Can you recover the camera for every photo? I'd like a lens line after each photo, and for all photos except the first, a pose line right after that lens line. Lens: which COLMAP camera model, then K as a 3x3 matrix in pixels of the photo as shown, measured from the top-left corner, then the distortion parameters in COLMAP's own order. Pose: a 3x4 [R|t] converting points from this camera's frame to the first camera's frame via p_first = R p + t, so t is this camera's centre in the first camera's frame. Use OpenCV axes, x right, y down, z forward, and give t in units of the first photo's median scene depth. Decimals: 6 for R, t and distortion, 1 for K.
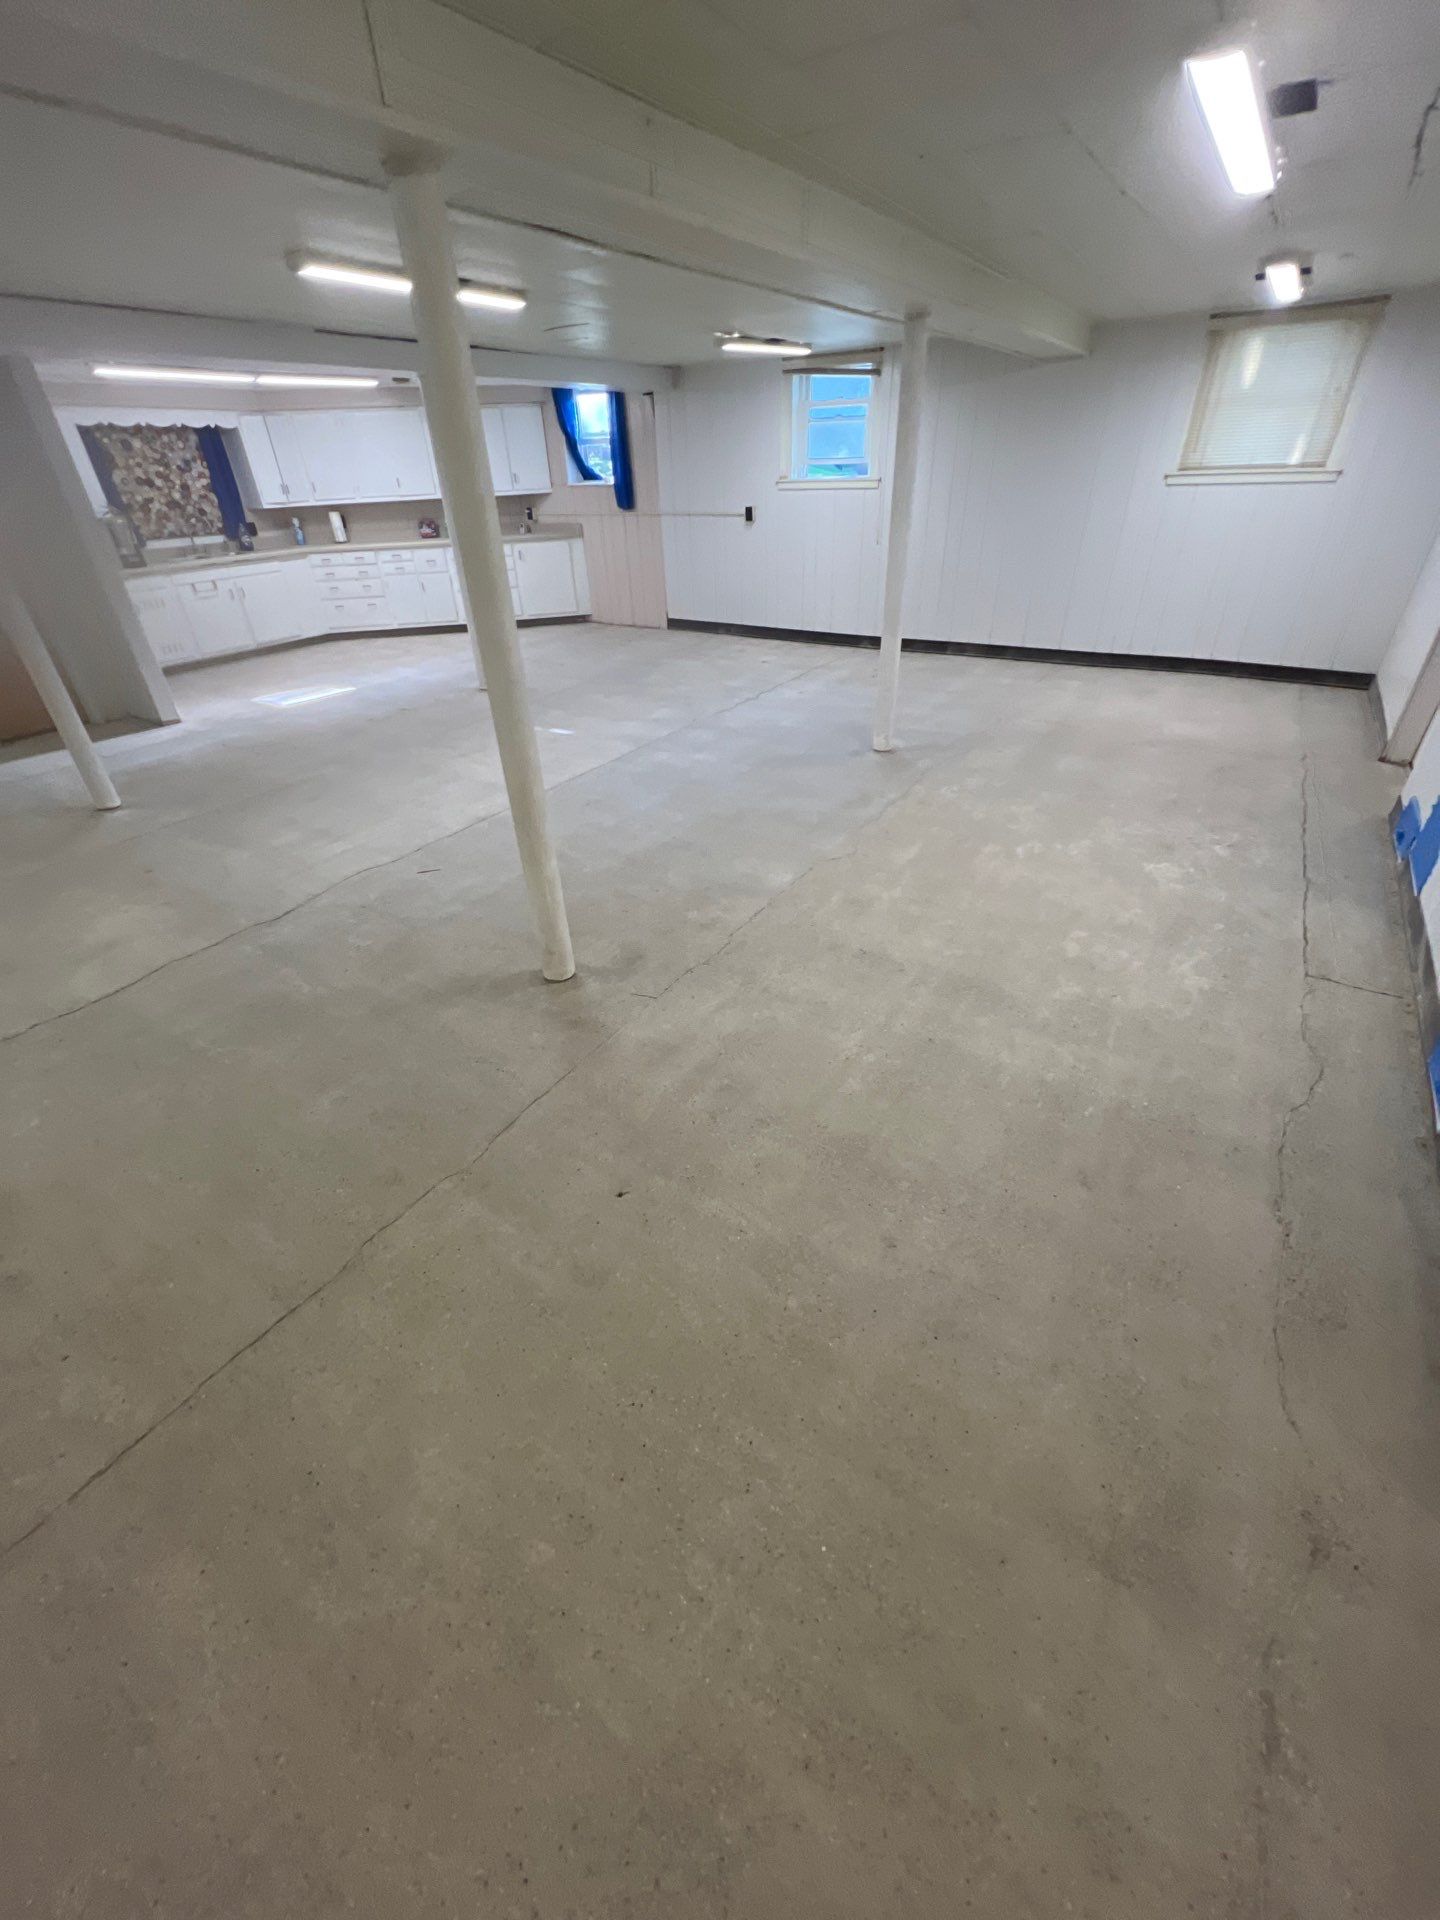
lens RADIAL K [[792.6, 0, 735.6], [0, 792.6, 965.4], [0, 0, 1]] dist [0.000402, -0.000187]
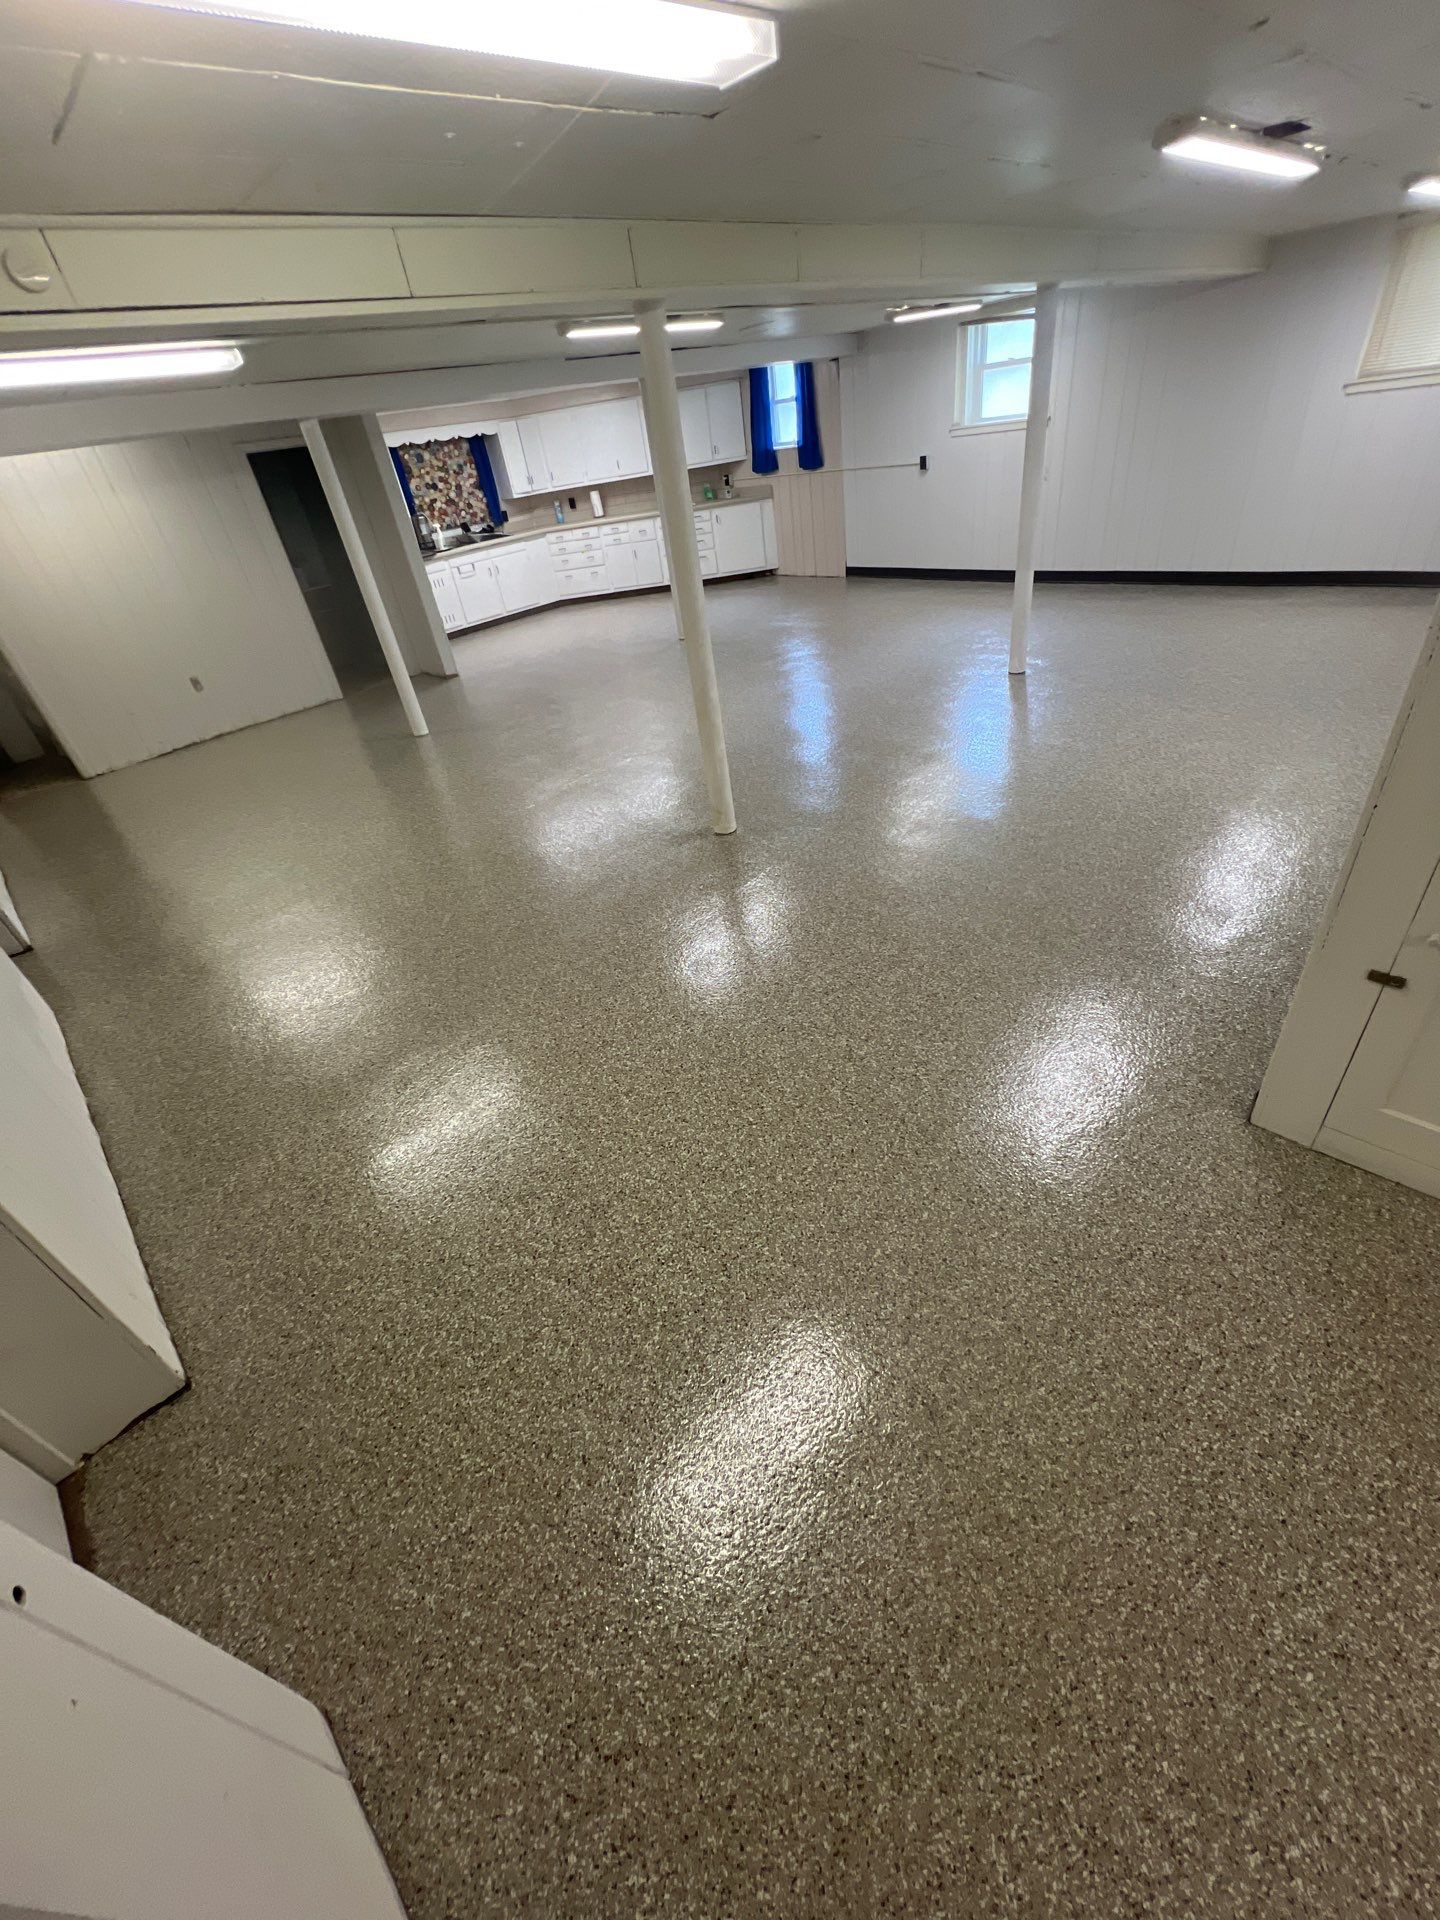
lens RADIAL K [[776.3, 0, 725.3], [0, 776.3, 953.2], [0, 0, 1]] dist [0.001121, -0.000683]
pose [[0.970101, 0.047550, -0.237996, 0.038993], [-0.036545, 0.998058, 0.050442, 0.052854], [0.239932, -0.040236, 0.969955, -0.116412]]
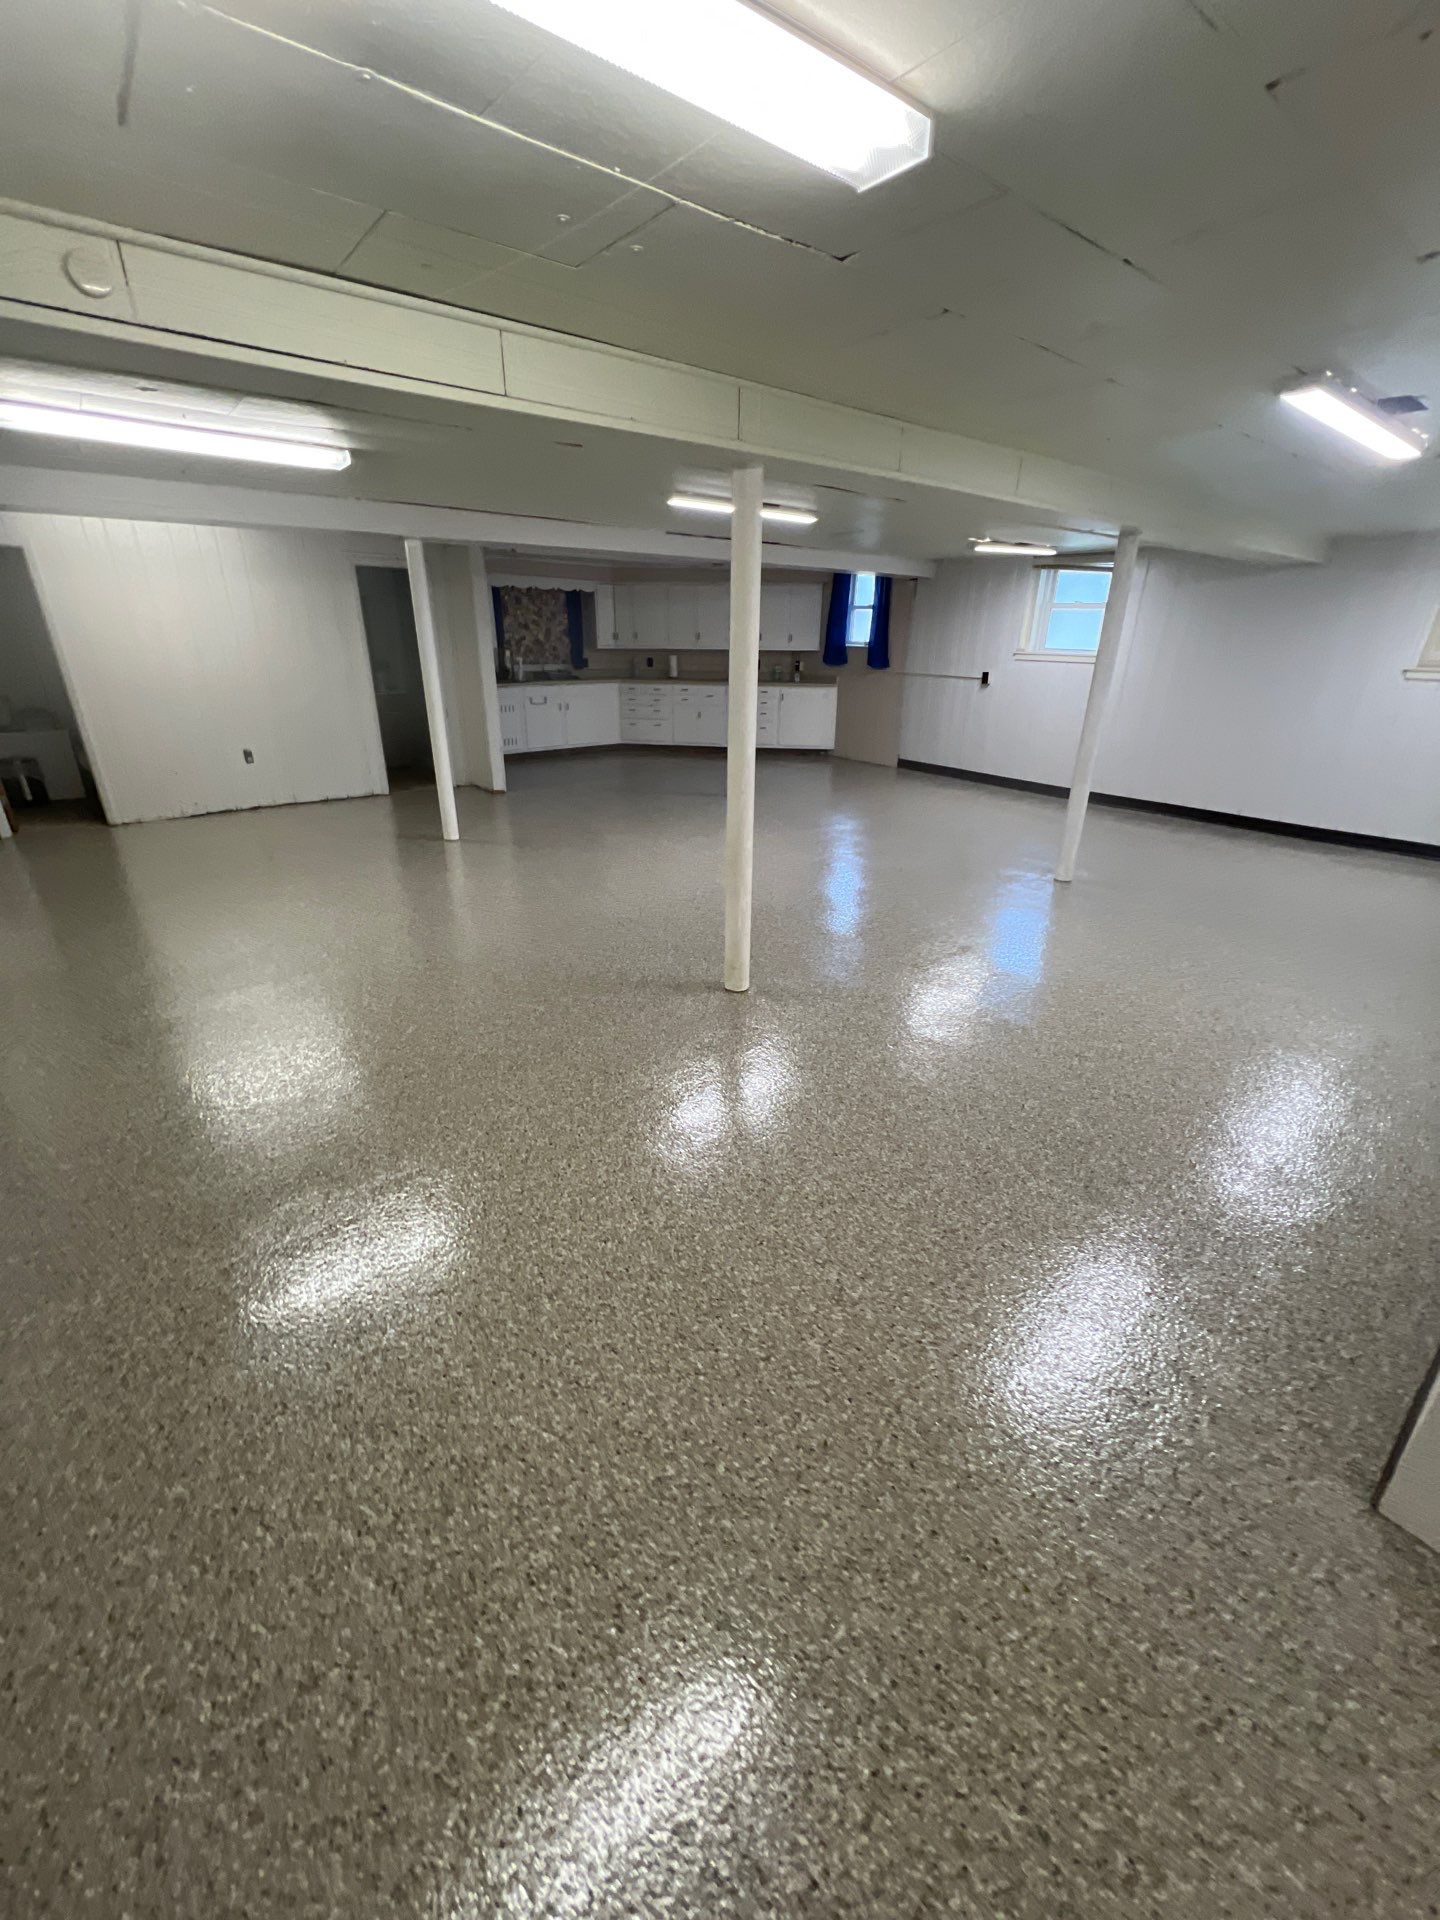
lens RADIAL K [[776.3, 0, 725.3], [0, 776.3, 953.2], [0, 0, 1]] dist [0.001121, -0.000683]
pose [[0.948533, 0.165168, -0.270194, 0.030110], [-0.209017, 0.967497, -0.142345, 0.045916], [0.237901, 0.191494, 0.952225, -0.069577]]
